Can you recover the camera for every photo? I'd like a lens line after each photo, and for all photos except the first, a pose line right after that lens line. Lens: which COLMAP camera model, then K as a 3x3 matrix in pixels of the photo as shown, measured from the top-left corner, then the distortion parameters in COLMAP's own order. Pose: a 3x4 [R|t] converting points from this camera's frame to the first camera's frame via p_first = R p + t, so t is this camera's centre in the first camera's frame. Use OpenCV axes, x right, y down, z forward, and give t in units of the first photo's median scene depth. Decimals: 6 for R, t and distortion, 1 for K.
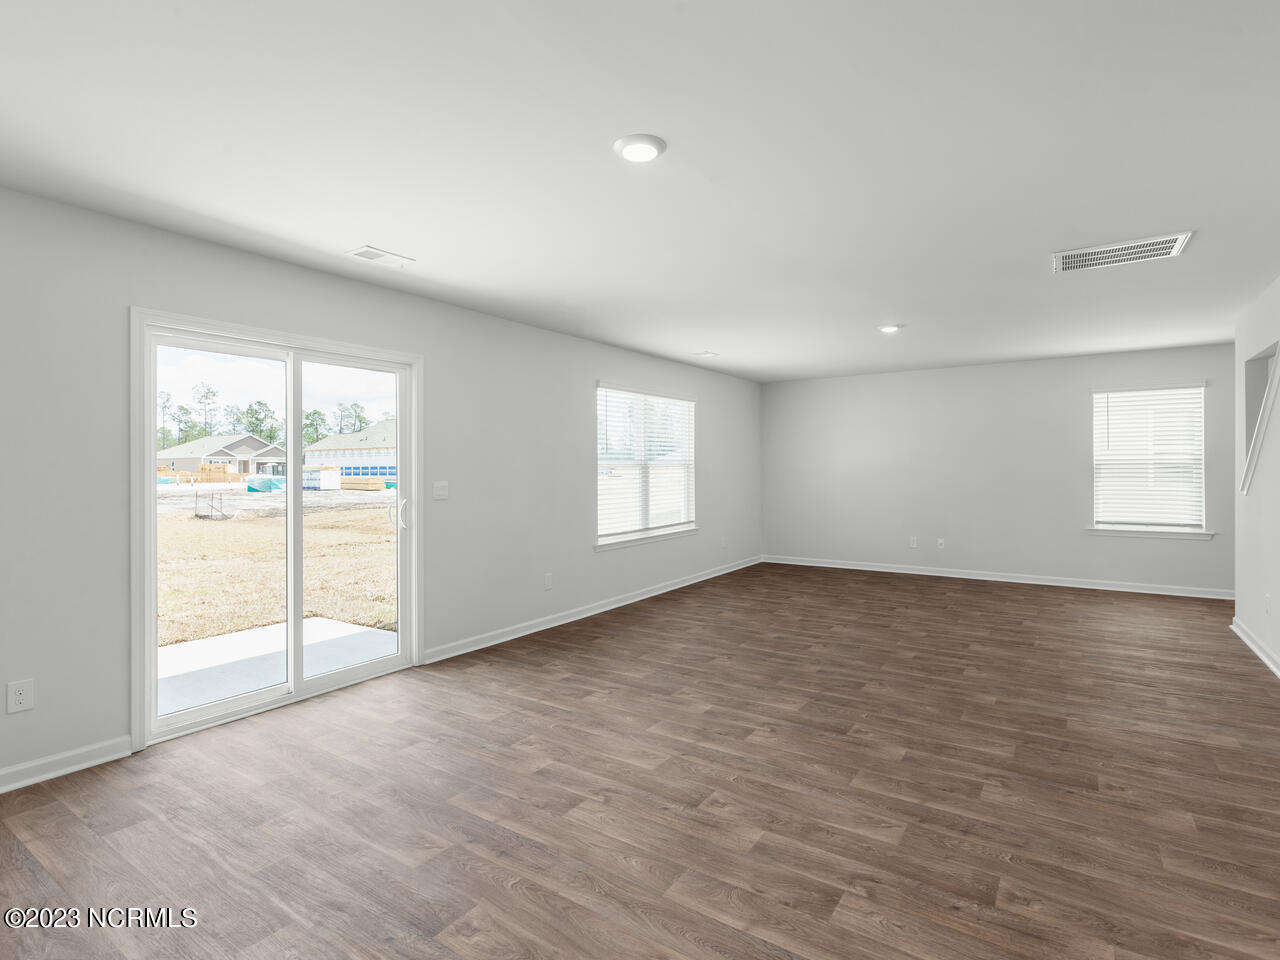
lens RADIAL K [[646.4, 0, 630.0], [0, 646.4, 480.4], [0, 0, 1]] dist [0.000077, 0.001018]
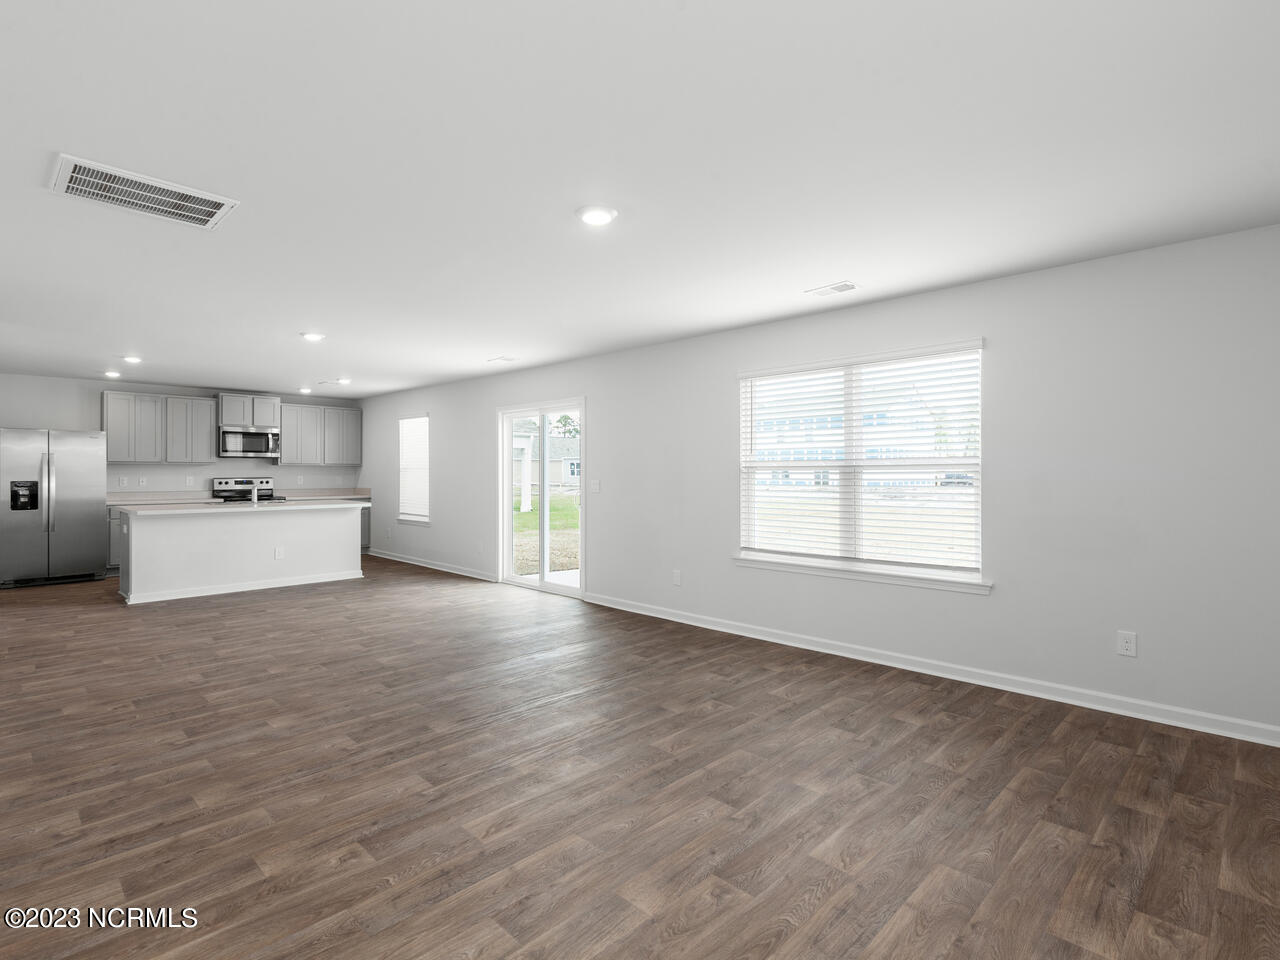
lens RADIAL K [[646.4, 0, 640.9], [0, 646.4, 480.7], [0, 0, 1]] dist [0.000077, 0.001018]
pose [[-0.169051, 0.020074, -0.985403, 1.320468], [-0.016815, 0.999588, 0.023248, -0.035568], [0.985464, 0.020499, -0.168644, 1.600369]]
